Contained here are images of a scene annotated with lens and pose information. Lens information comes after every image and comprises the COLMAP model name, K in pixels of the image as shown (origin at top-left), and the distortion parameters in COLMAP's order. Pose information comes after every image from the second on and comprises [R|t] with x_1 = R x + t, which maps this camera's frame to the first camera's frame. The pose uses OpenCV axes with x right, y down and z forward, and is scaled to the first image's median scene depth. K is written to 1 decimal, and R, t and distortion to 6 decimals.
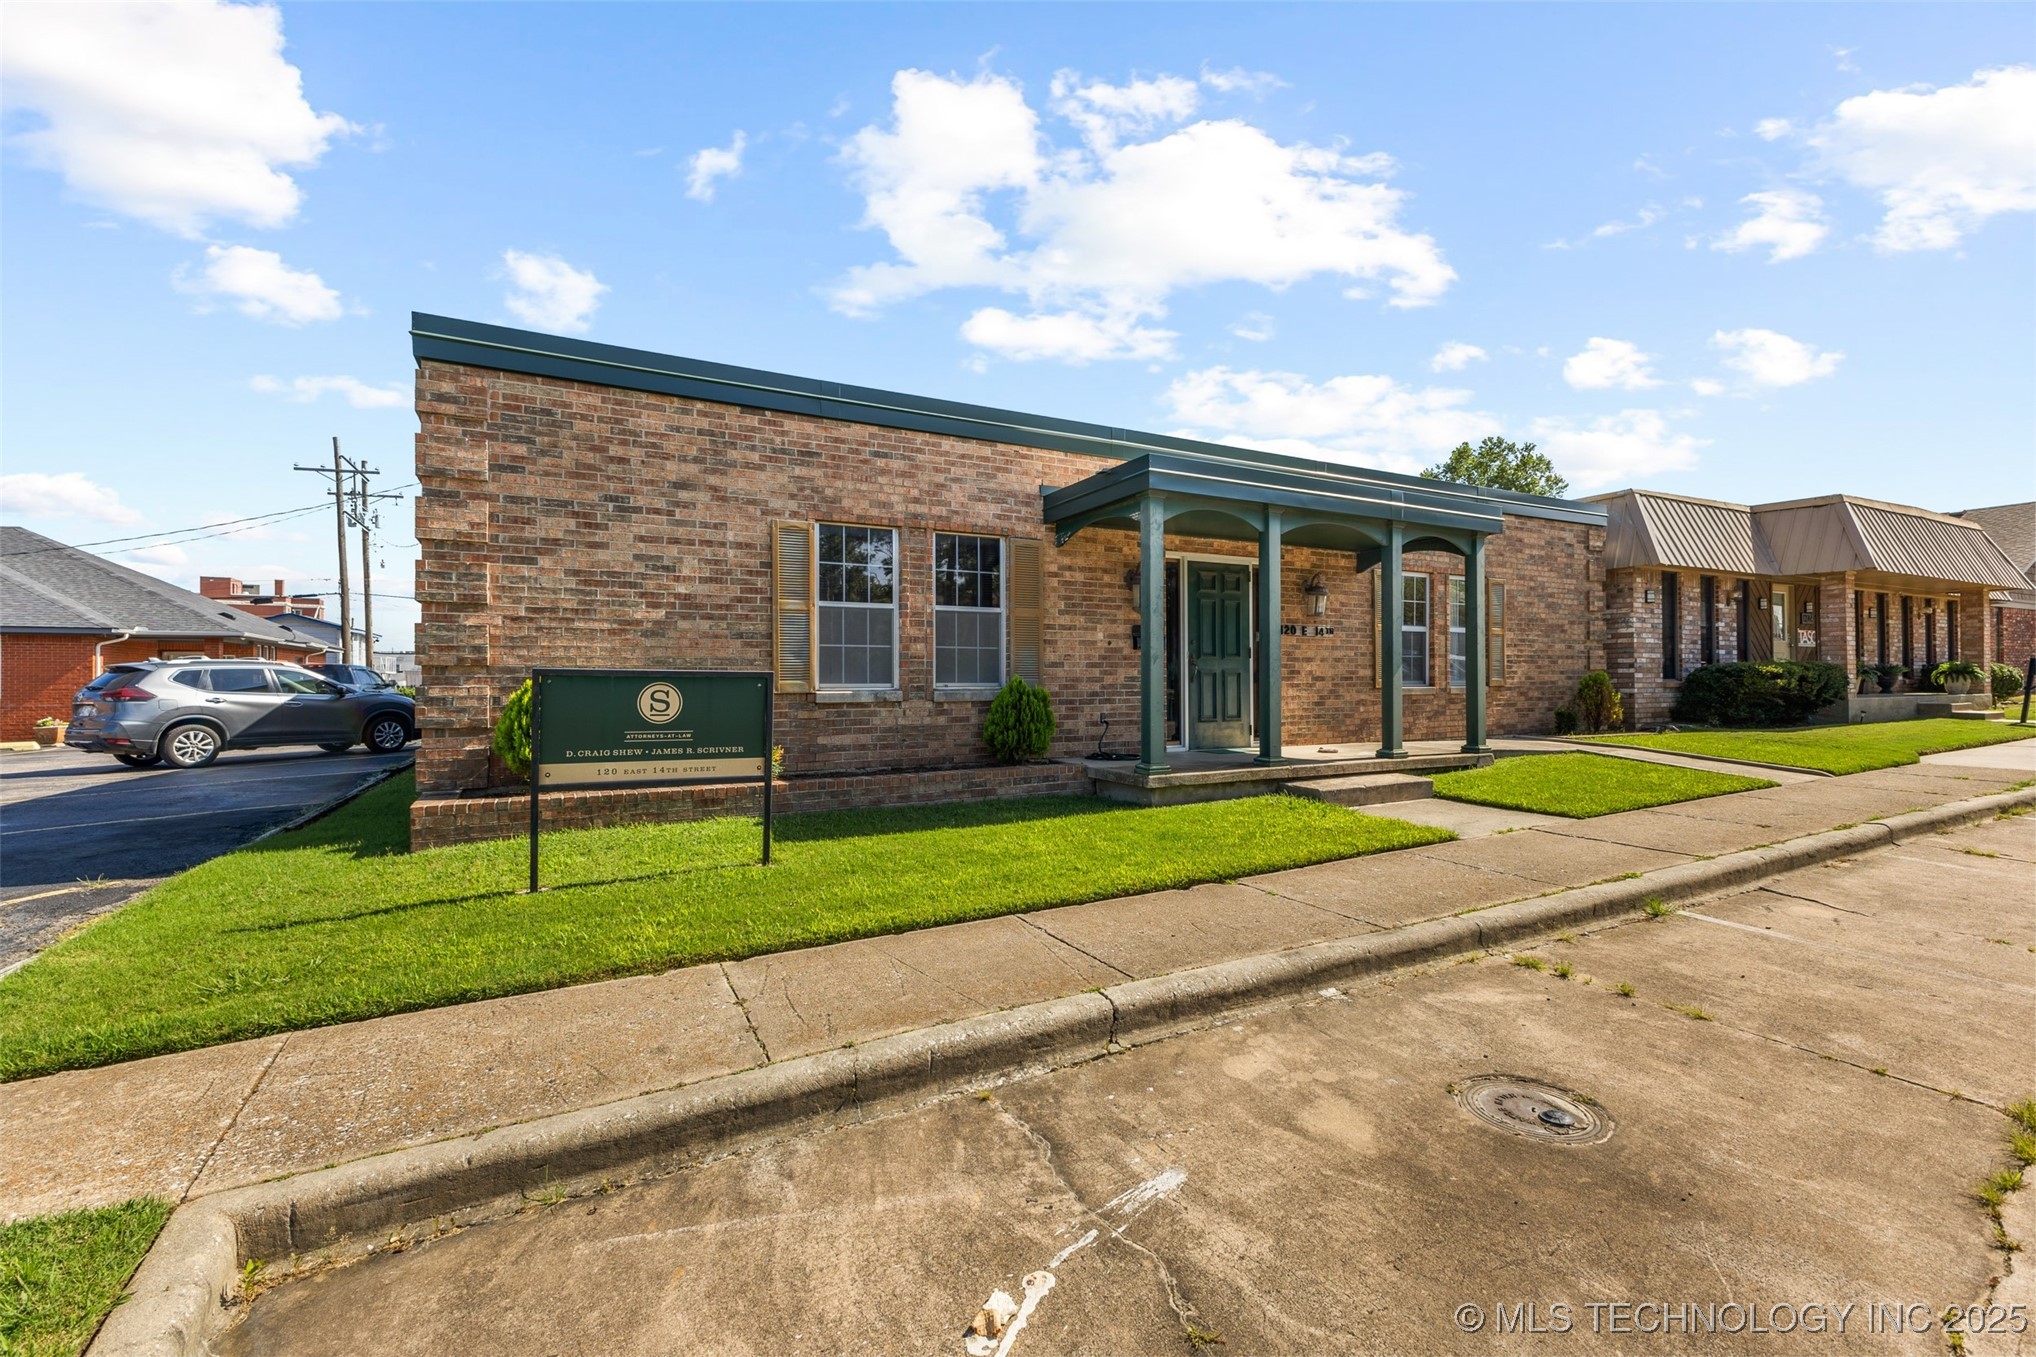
lens RADIAL K [[874.6, 0, 1016.6], [0, 874.6, 673.2], [0, 0, 1]] dist [0.008102, -0.000193]
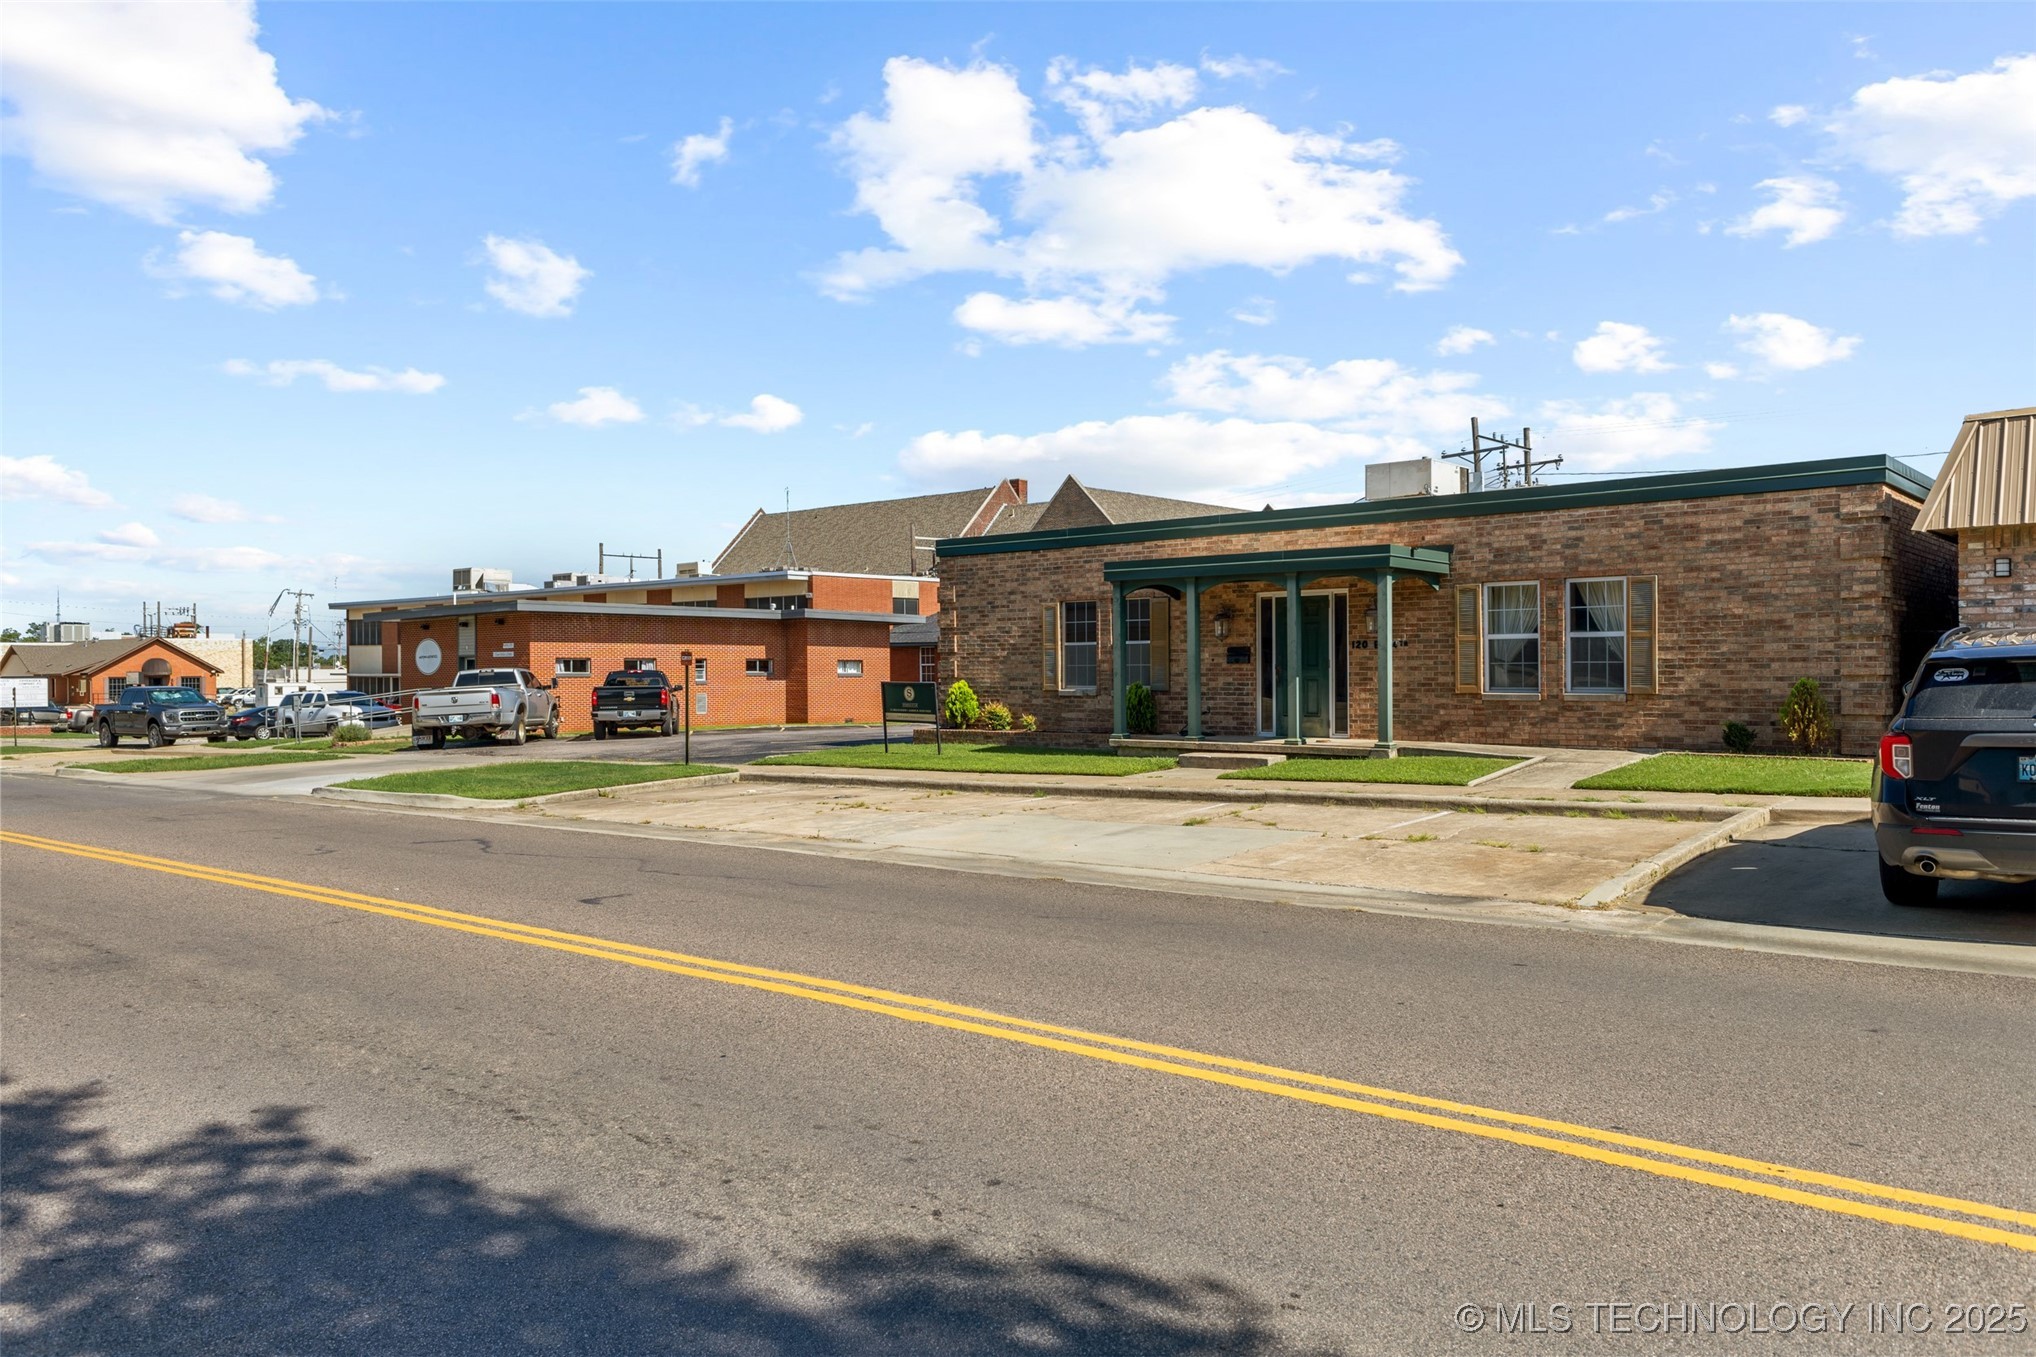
lens RADIAL K [[1436.5, 0, 1018.7], [0, 1436.5, 672.0], [0, 0, 1]] dist [0.045117, -0.044492]
pose [[0.352130, 0.004329, -0.935941, 2.377307], [0.015779, 0.999820, 0.010561, -0.046986], [0.935818, -0.018487, 0.351998, -0.184403]]
